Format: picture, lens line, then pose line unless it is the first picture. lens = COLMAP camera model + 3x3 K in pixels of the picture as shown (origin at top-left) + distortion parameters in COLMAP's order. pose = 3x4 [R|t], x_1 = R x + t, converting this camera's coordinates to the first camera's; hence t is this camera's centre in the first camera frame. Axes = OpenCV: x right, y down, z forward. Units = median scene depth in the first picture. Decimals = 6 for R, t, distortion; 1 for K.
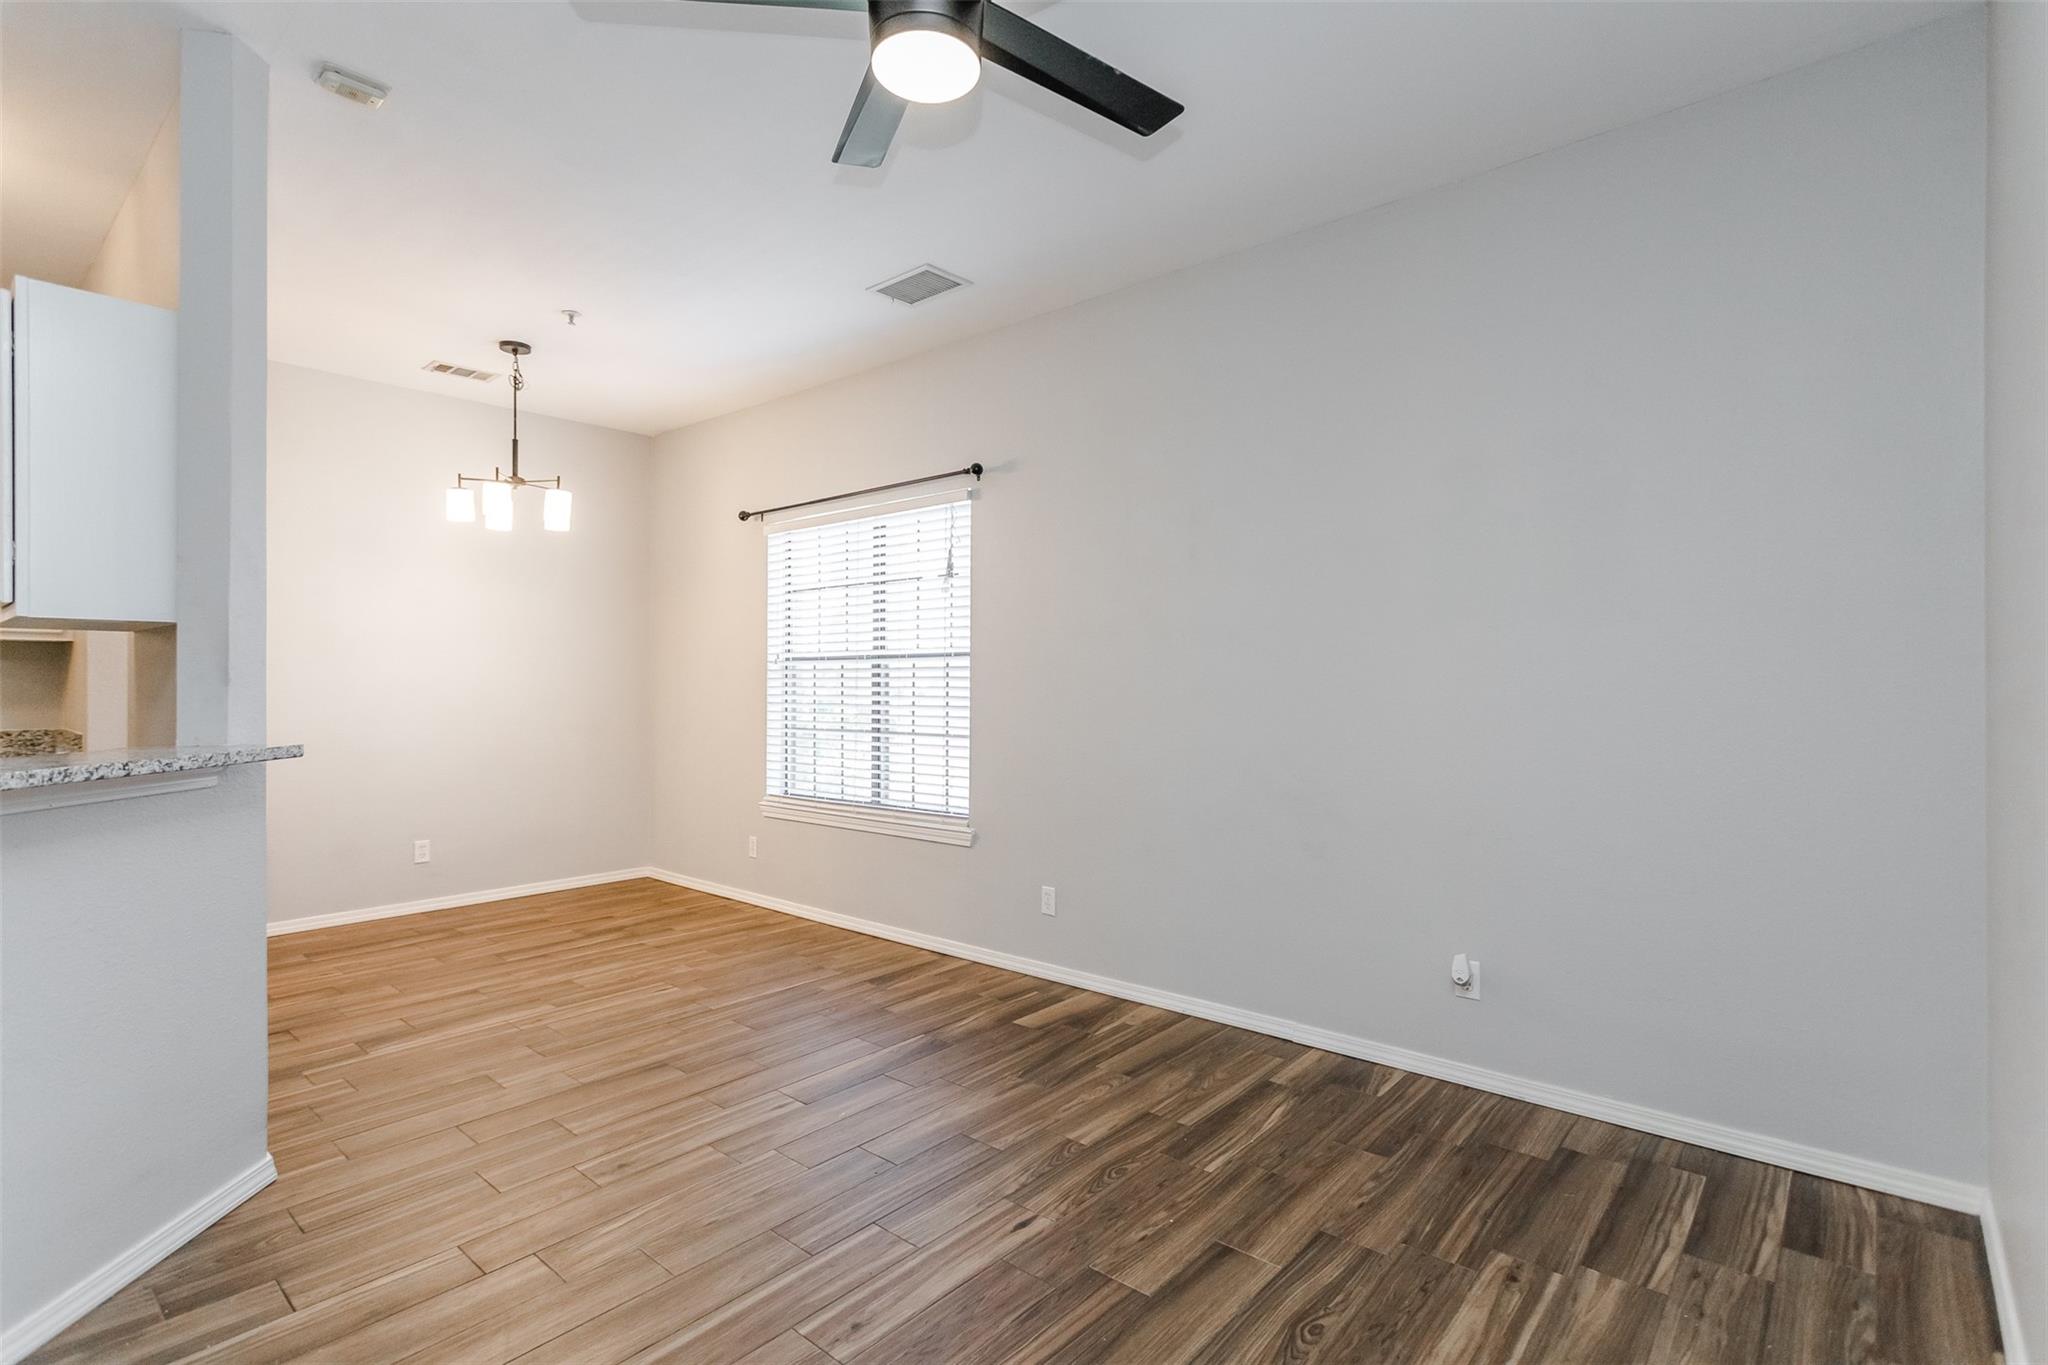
lens RADIAL K [[980.6, 0, 1015.4], [0, 980.6, 674.4], [0, 0, 1]] dist [0.004614, 0.000517]
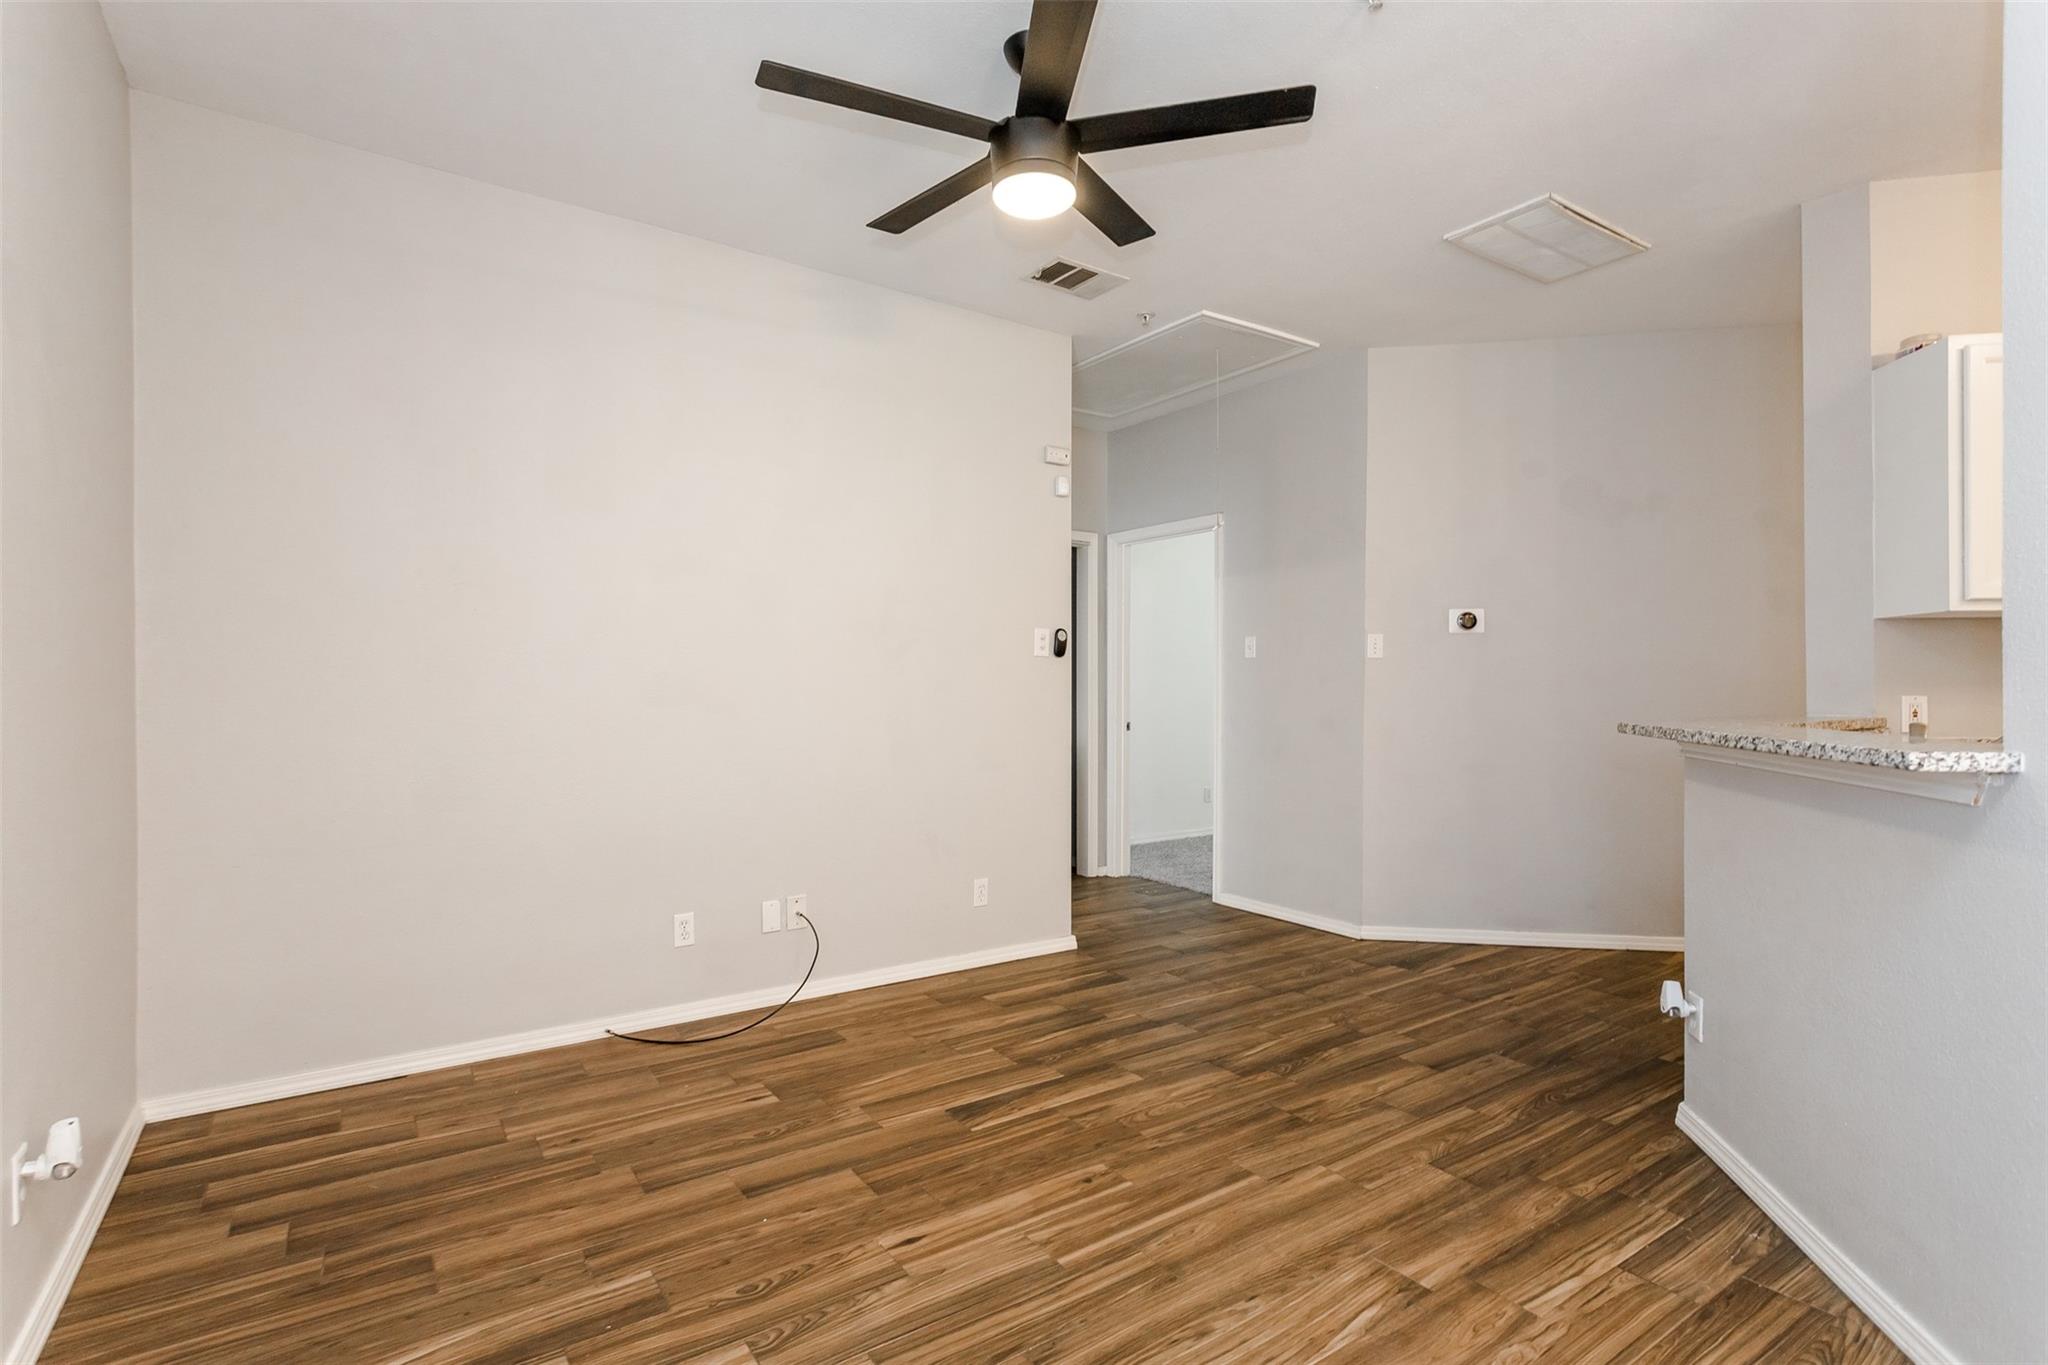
lens RADIAL K [[980.6, 0, 1026.1], [0, 980.6, 685.1], [0, 0, 1]] dist [0.004614, 0.000517]
pose [[-0.969915, 0.000709, 0.243442, -0.330309], [0.000672, 1.000000, -0.000234, 0.027262], [-0.243442, -0.000064, -0.969915, 1.887270]]
